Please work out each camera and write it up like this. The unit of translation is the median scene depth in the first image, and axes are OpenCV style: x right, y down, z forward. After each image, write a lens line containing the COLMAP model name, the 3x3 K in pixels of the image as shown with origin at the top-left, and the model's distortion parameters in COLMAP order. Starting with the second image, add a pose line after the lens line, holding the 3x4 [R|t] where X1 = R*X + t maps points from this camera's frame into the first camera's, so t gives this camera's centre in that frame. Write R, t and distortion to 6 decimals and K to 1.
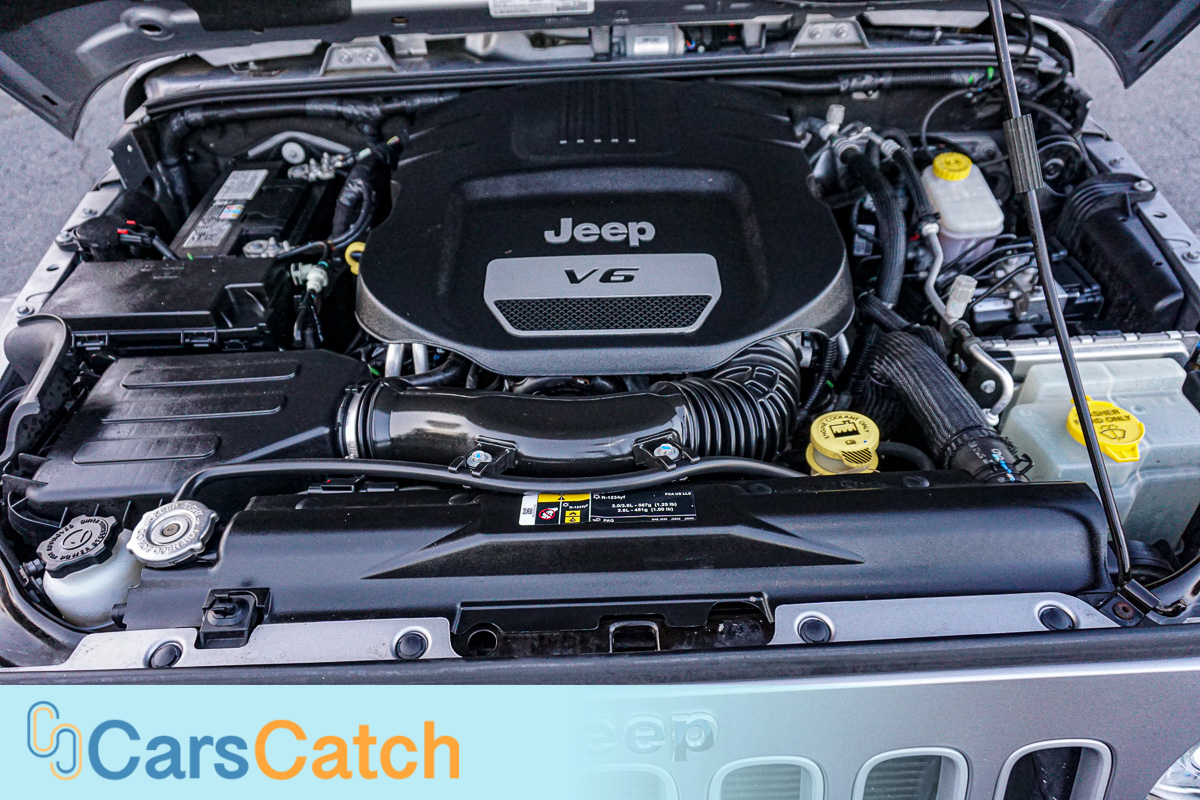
lens RADIAL K [[798.1, 0, 600.0], [0, 798.1, 400.0], [0, 0, 1]] dist [-0.056051, 0.038700]
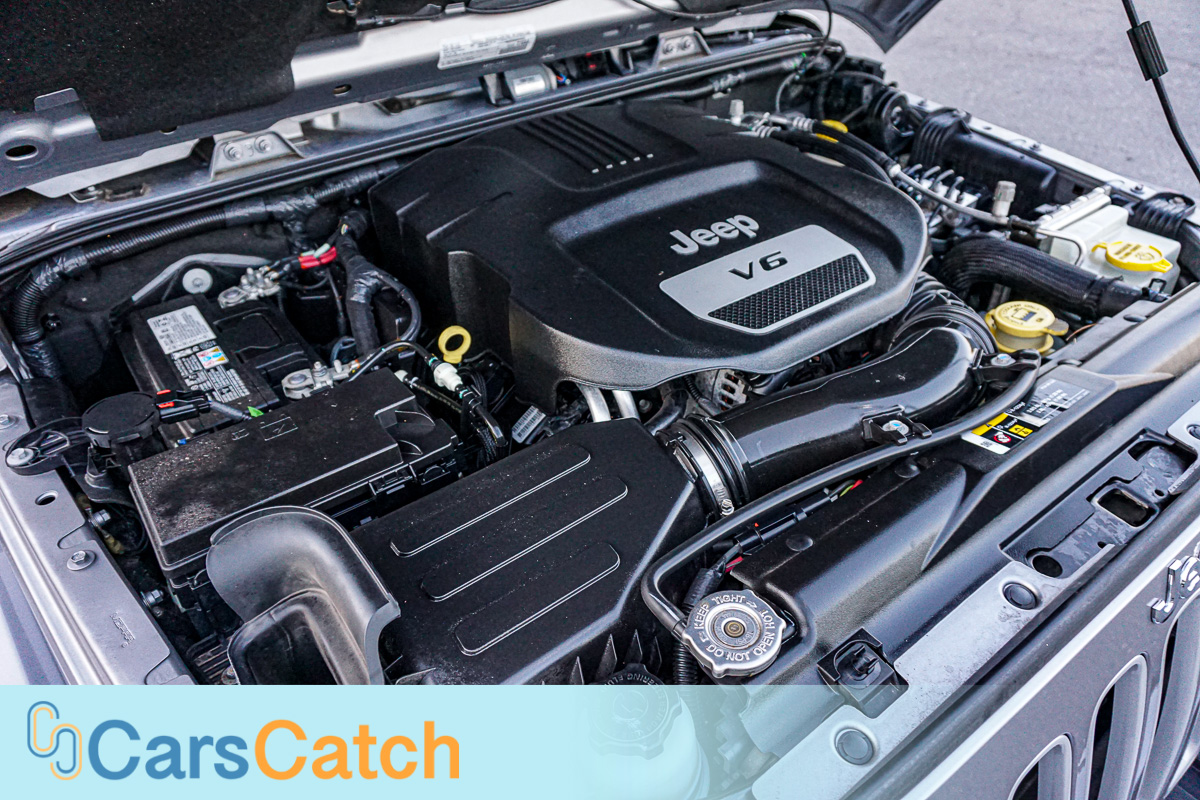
lens RADIAL K [[798.1, 0, 600.0], [0, 798.1, 400.0], [0, 0, 1]] dist [-0.056051, 0.038700]
pose [[0.816583, -0.340312, 0.466240, -0.502211], [0.379526, 0.925121, 0.010543, -0.061096], [-0.434917, 0.168342, 0.884595, 0.152324]]
